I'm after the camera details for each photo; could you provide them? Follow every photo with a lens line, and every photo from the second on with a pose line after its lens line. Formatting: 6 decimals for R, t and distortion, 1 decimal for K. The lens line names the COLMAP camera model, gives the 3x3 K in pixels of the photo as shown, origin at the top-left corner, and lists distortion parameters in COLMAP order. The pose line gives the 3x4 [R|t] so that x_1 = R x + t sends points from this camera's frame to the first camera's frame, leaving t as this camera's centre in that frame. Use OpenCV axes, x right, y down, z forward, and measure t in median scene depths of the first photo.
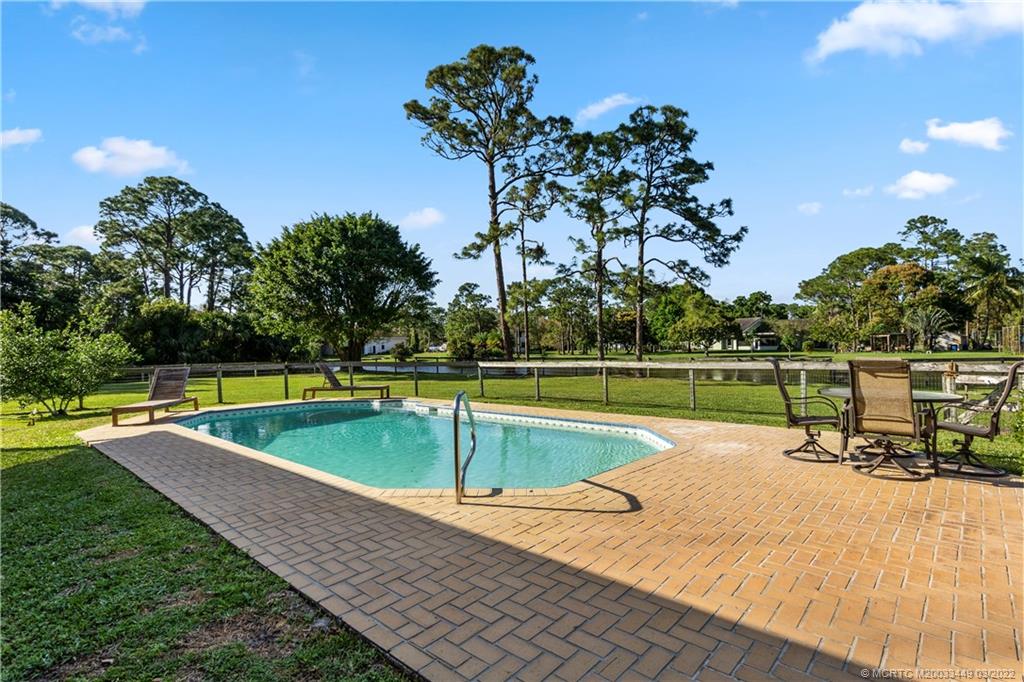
lens RADIAL K [[513.1, 0, 511.8], [0, 513.1, 345.1], [0, 0, 1]] dist [0.000061, -0.000003]
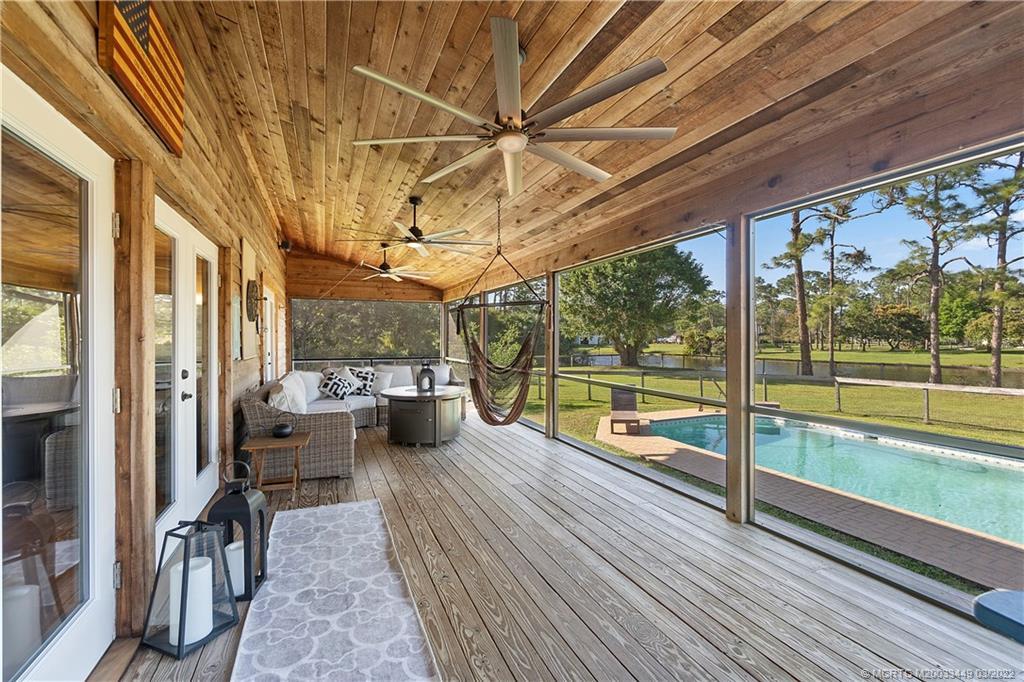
lens RADIAL K [[449.2, 0, 512.6], [0, 449.2, 335.6], [0, 0, 1]] dist [-0.002264, -0.000215]
pose [[0.908275, 0.009404, -0.418268, -0.183088], [-0.007057, 0.999949, 0.007157, -0.033420], [0.418314, -0.003549, 0.908296, -0.047875]]
